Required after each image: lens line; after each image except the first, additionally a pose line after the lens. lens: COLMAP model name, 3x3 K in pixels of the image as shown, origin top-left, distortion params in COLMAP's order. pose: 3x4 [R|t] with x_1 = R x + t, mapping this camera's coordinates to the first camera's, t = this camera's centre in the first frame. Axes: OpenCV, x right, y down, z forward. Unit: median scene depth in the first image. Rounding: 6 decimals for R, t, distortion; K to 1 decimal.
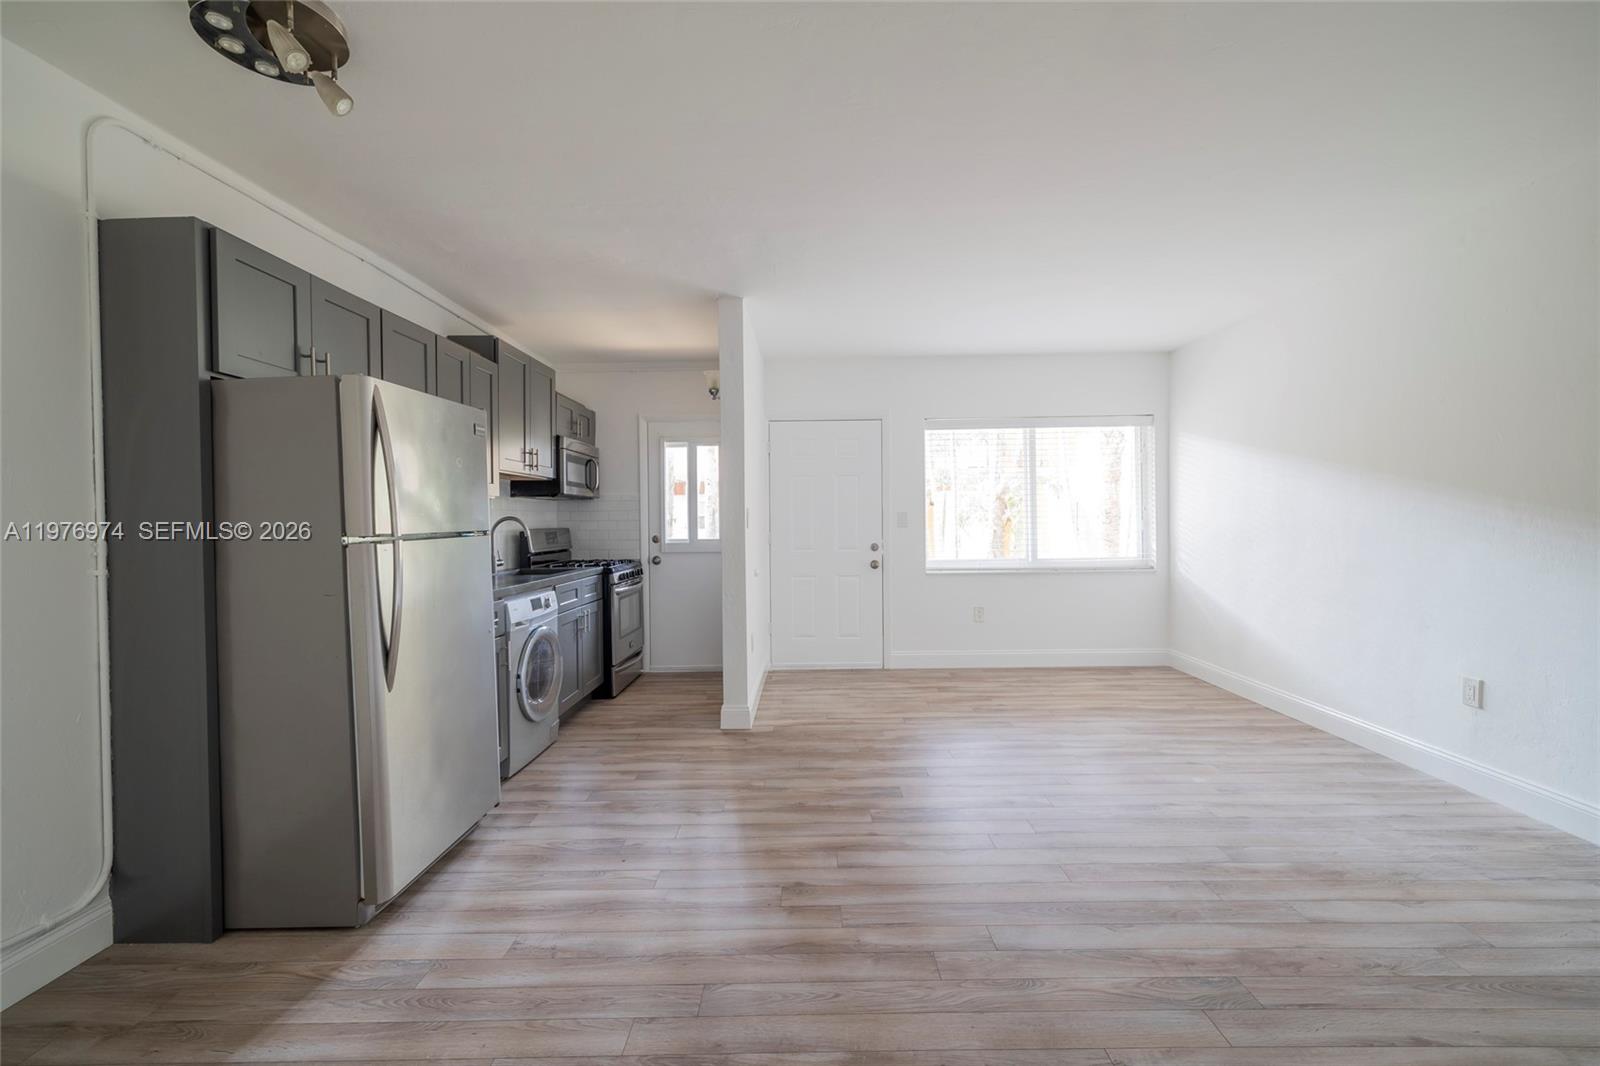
lens RADIAL K [[677.2, 0, 800.8], [0, 677.2, 528.2], [0, 0, 1]] dist [0.002016, 0.000094]
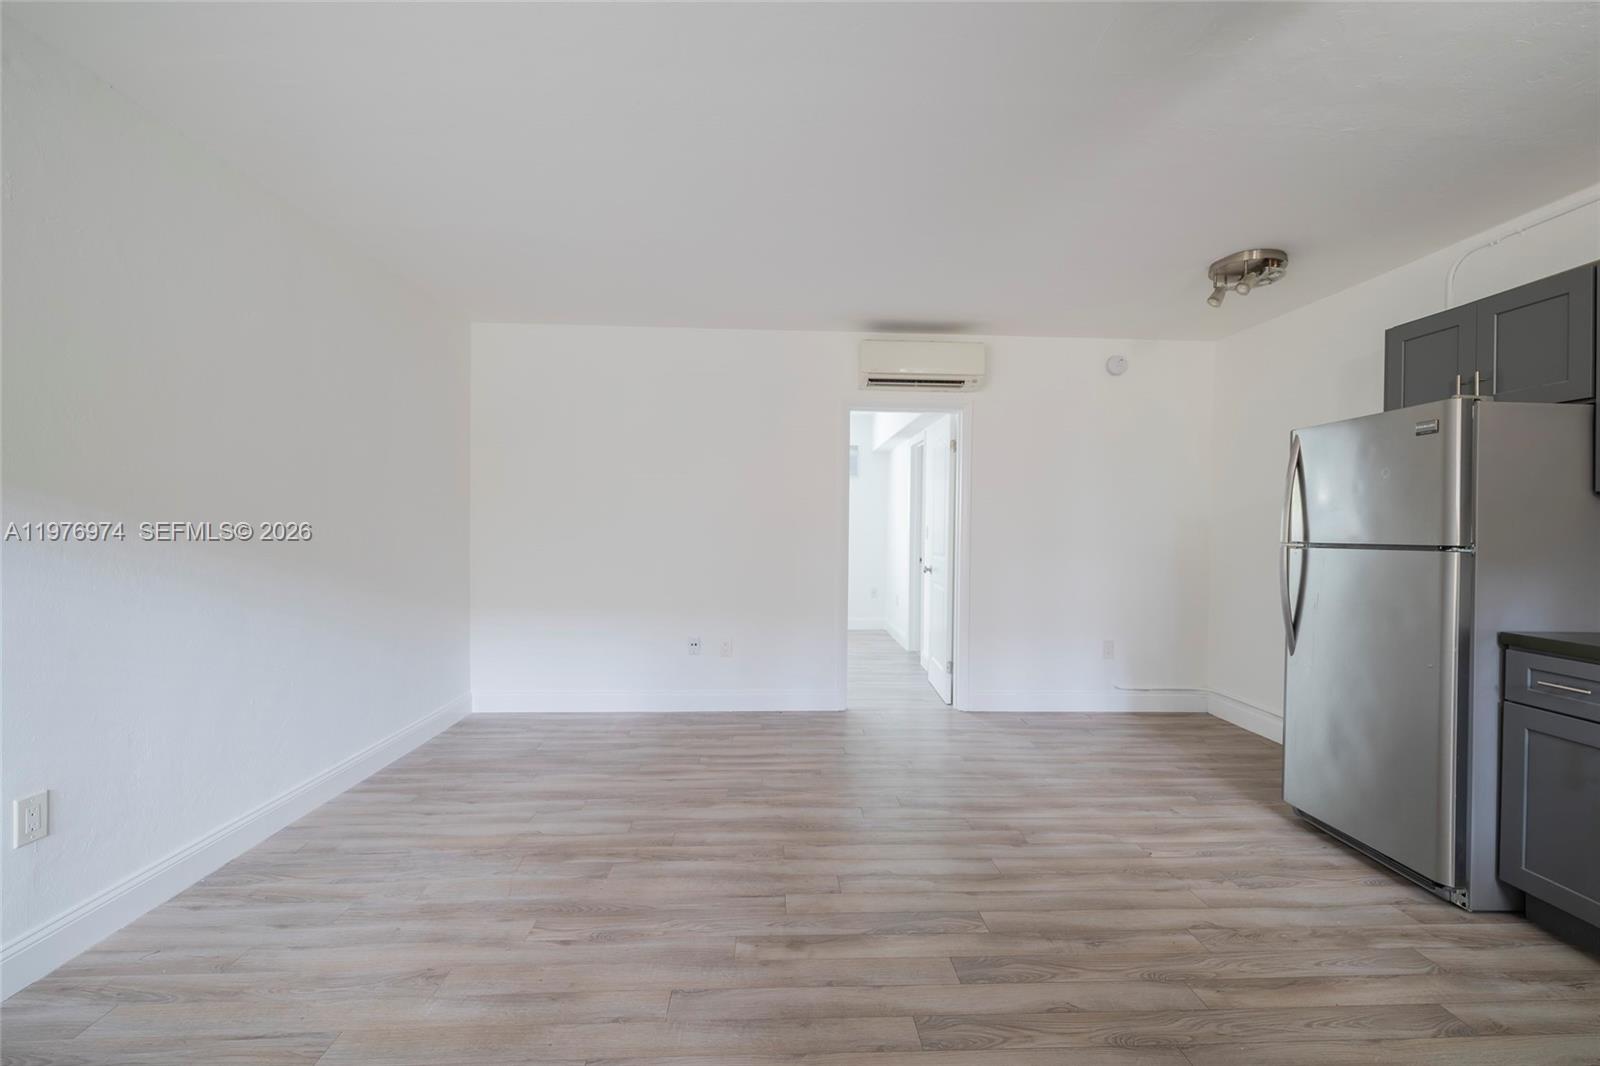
lens RADIAL K [[677.2, 0, 800.8], [0, 677.2, 528.2], [0, 0, 1]] dist [0.002016, 0.000094]
pose [[-0.998457, 0.002478, -0.055482, 0.262920], [0.001825, 0.999928, 0.011829, -0.020528], [0.055507, 0.011709, -0.998390, 1.306857]]
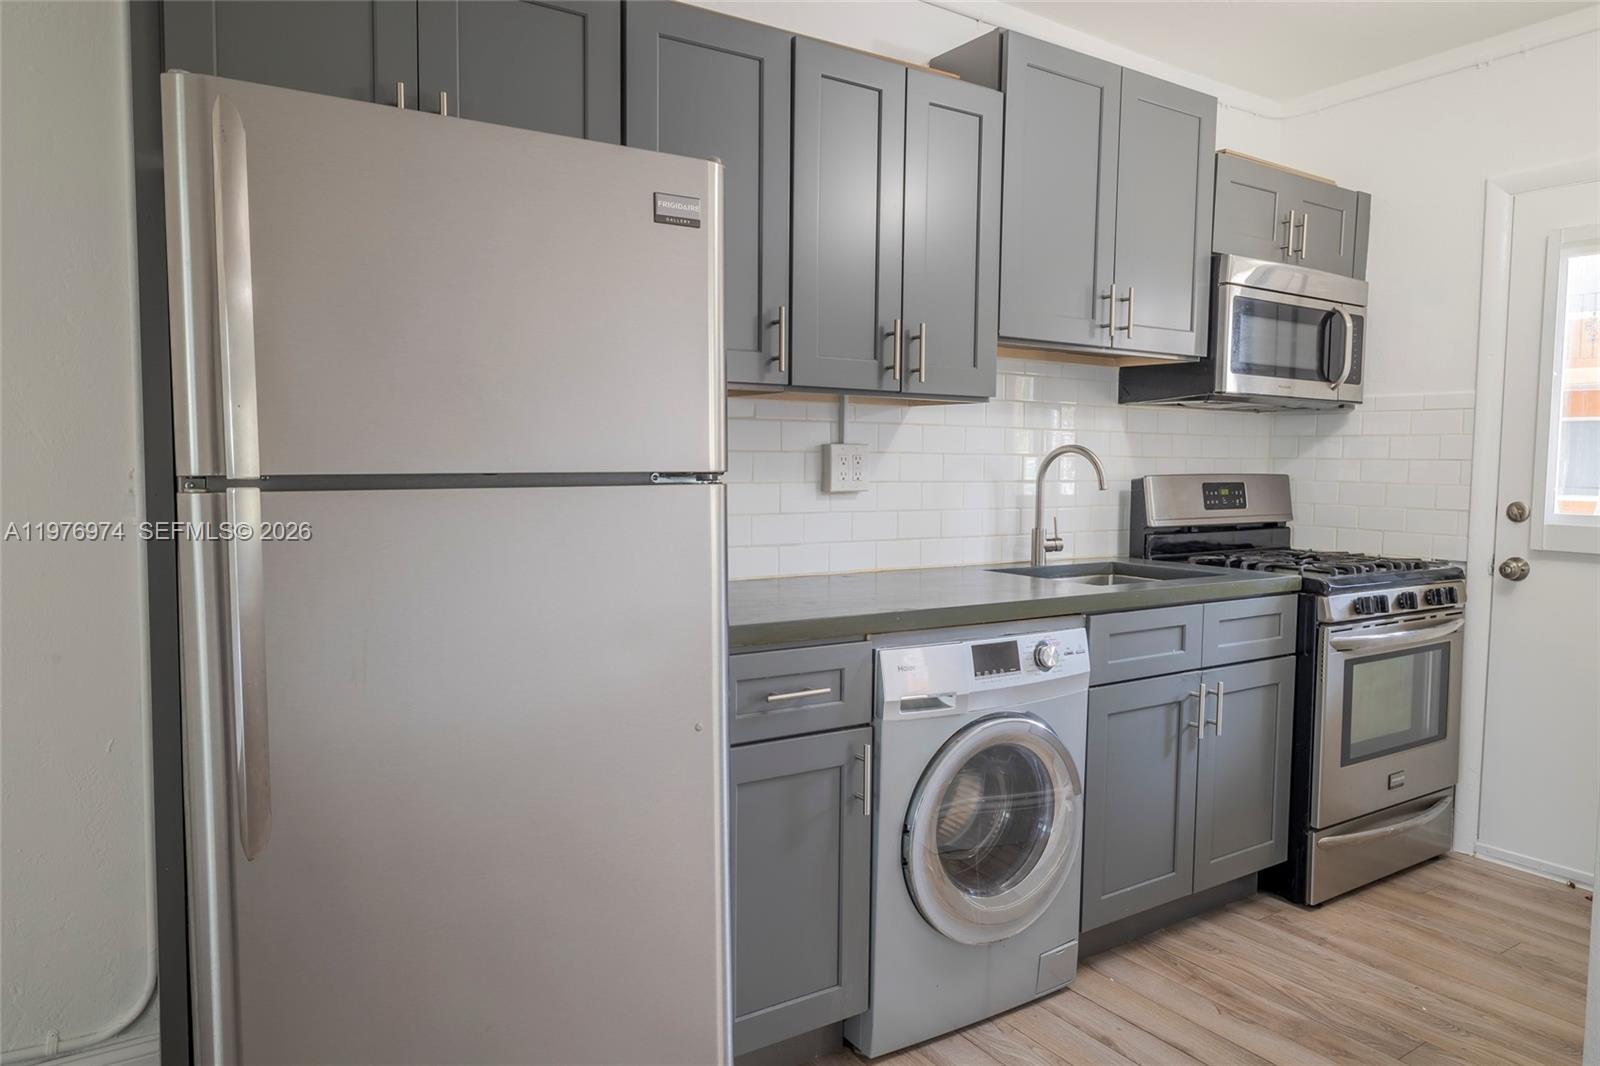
lens RADIAL K [[1022.5, 0, 792.2], [0, 1022.5, 527.6], [0, 0, 1]] dist [0.000549, 0.000720]
pose [[0.559996, 0.072673, -0.825302, 0.039631], [-0.027148, 0.997220, 0.069391, -0.005212], [0.828050, -0.016453, 0.560412, 0.521591]]
